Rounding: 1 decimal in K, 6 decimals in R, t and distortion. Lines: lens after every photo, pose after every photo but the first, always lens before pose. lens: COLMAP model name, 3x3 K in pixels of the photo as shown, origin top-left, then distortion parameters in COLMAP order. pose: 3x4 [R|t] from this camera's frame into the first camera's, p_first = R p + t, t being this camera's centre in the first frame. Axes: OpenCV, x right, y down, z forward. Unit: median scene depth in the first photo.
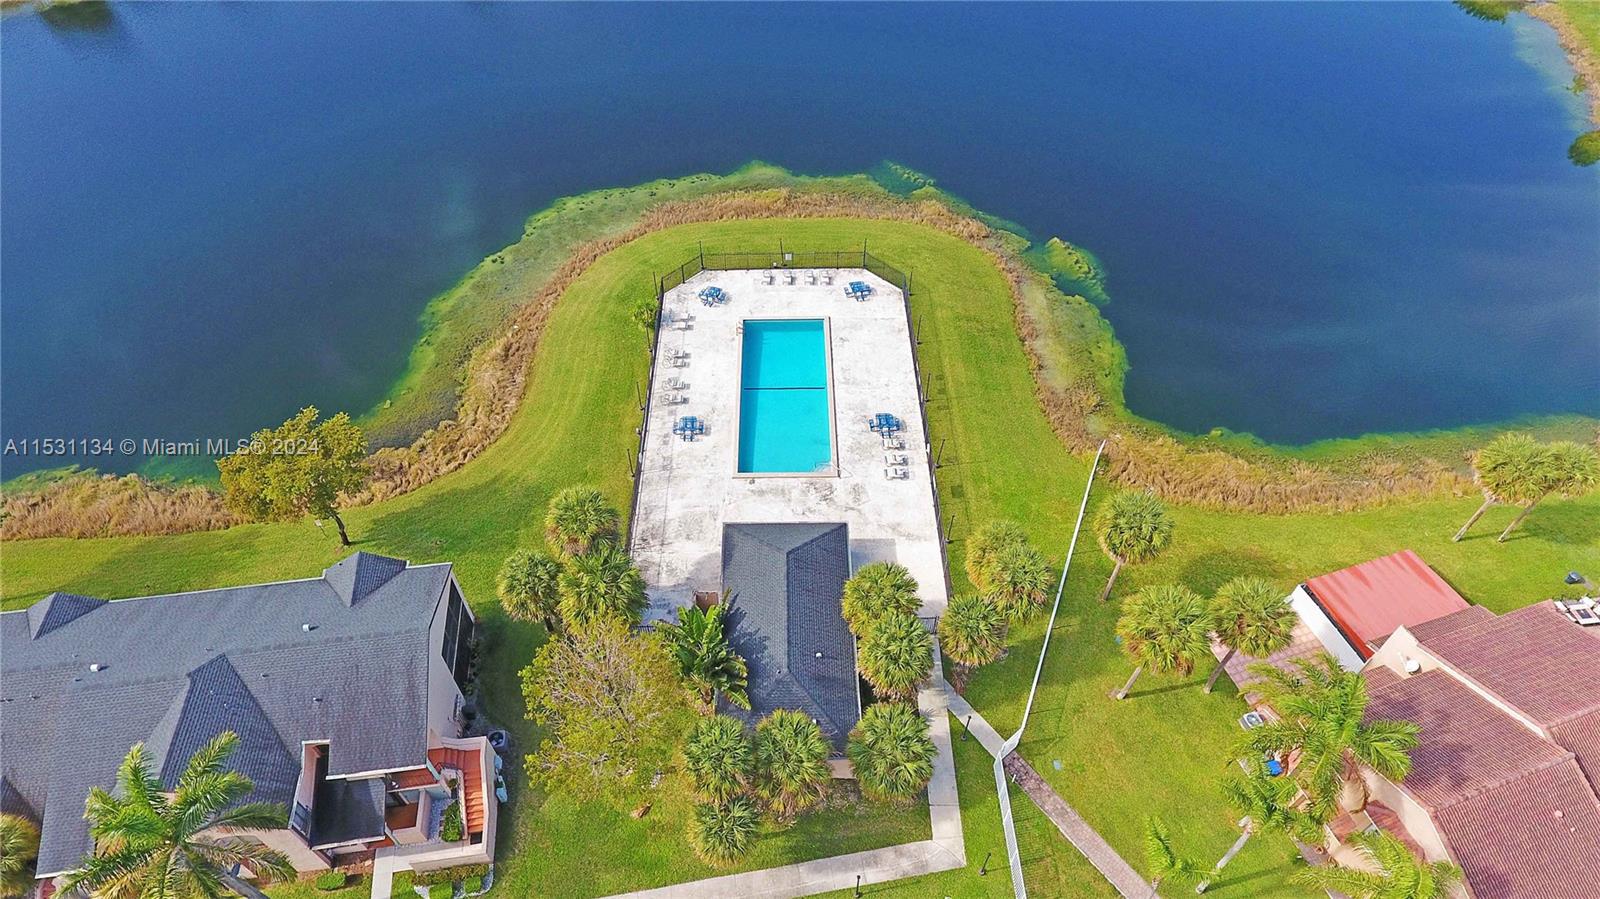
lens RADIAL K [[932.3, 0, 801.6], [0, 932.3, 421.7], [0, 0, 1]] dist [0.000056, -0.000889]
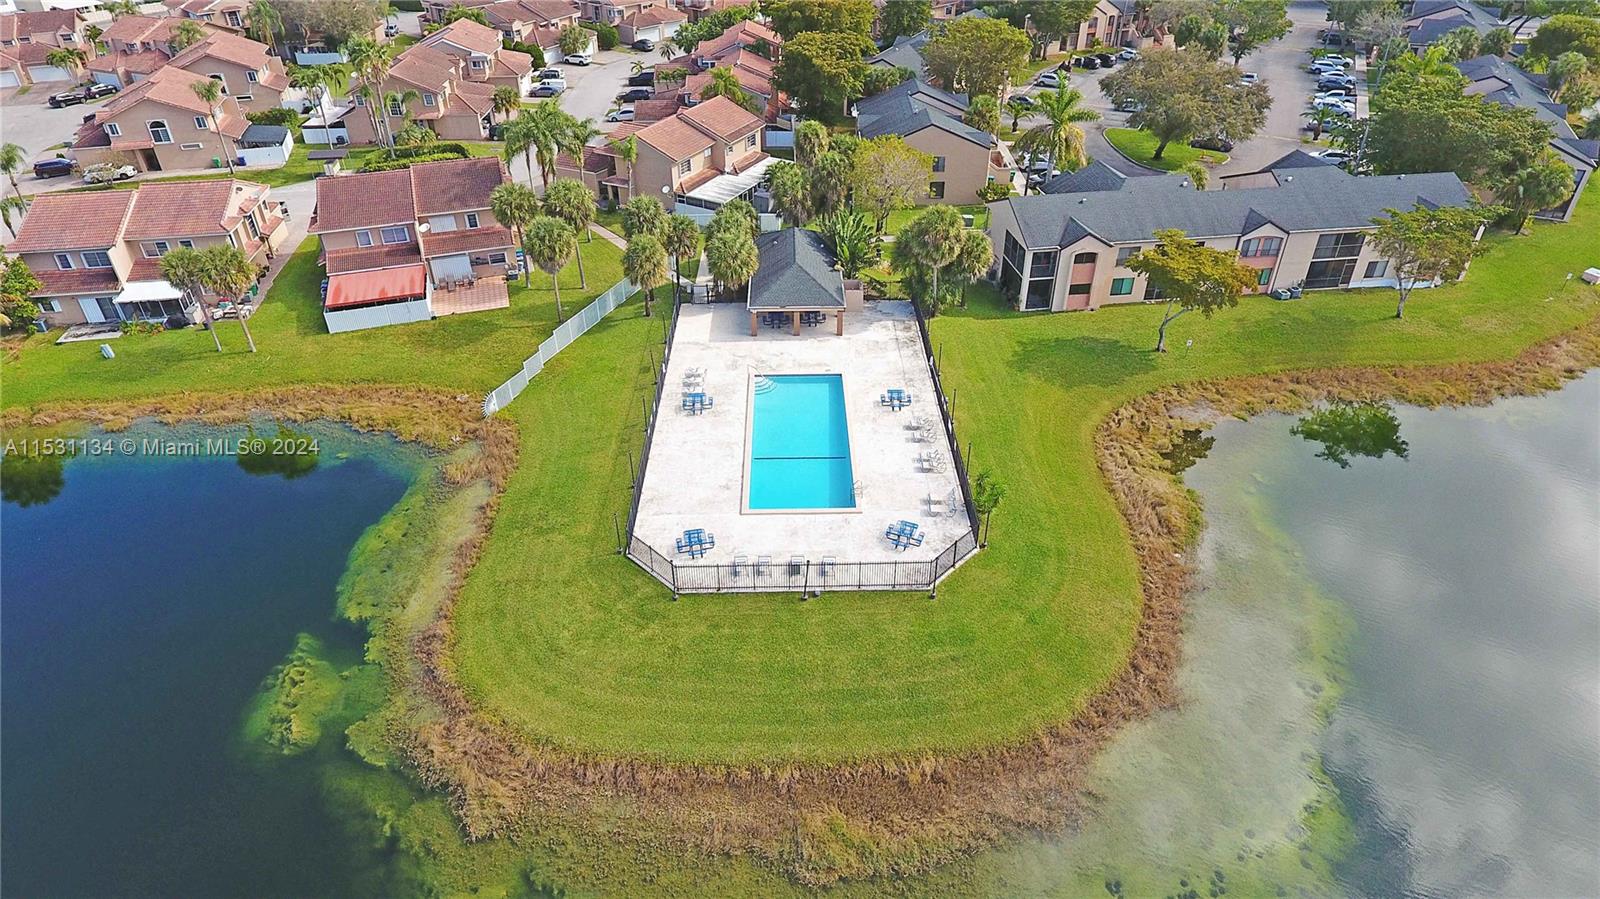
lens RADIAL K [[932.3, 0, 801.6], [0, 932.3, 421.7], [0, 0, 1]] dist [0.000056, -0.000889]
pose [[-0.999915, 0.011713, 0.005753, -0.024027], [0.007657, 0.169612, 0.985481, -0.877281], [0.010567, 0.985441, -0.169687, 1.078345]]
